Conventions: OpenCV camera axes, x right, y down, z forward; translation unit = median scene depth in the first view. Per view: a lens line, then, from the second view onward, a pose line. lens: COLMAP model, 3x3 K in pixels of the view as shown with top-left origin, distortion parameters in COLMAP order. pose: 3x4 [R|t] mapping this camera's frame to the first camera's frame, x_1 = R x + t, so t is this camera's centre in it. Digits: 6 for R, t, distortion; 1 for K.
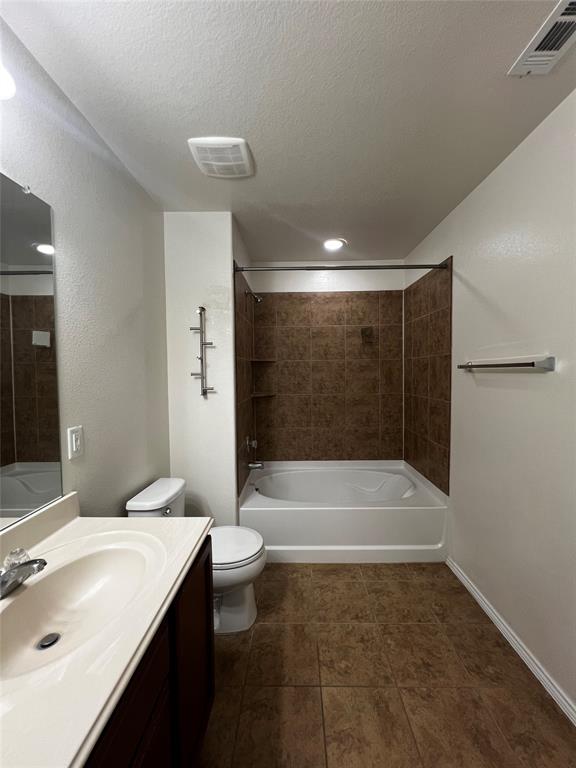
lens RADIAL K [[308.0, 0, 294.3], [0, 308.0, 382.4], [0, 0, 1]] dist [0.000610, 0.000590]
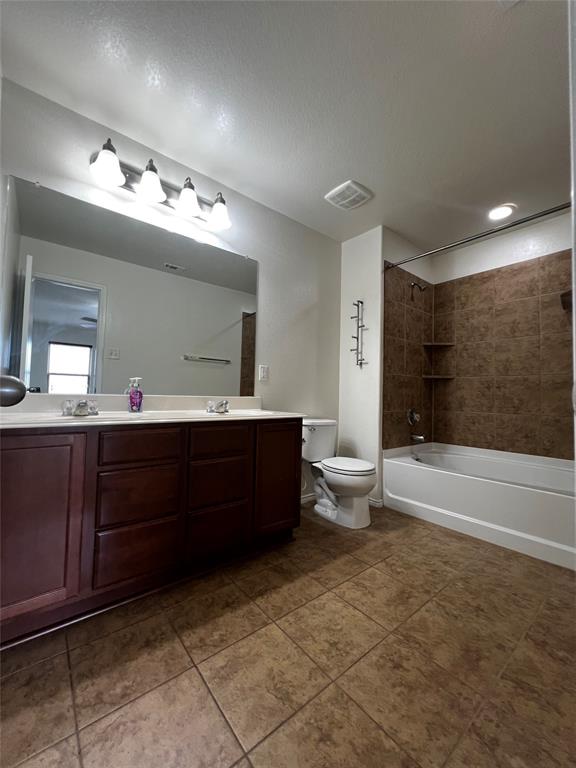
lens RADIAL K [[308.0, 0, 292.1], [0, 308.0, 379.3], [0, 0, 1]] dist [0.000610, 0.000590]
pose [[0.649126, -0.012263, -0.760582, 0.434043], [-0.056560, 0.996324, -0.064336, 0.166080], [0.758575, 0.084780, 0.646047, -0.064347]]
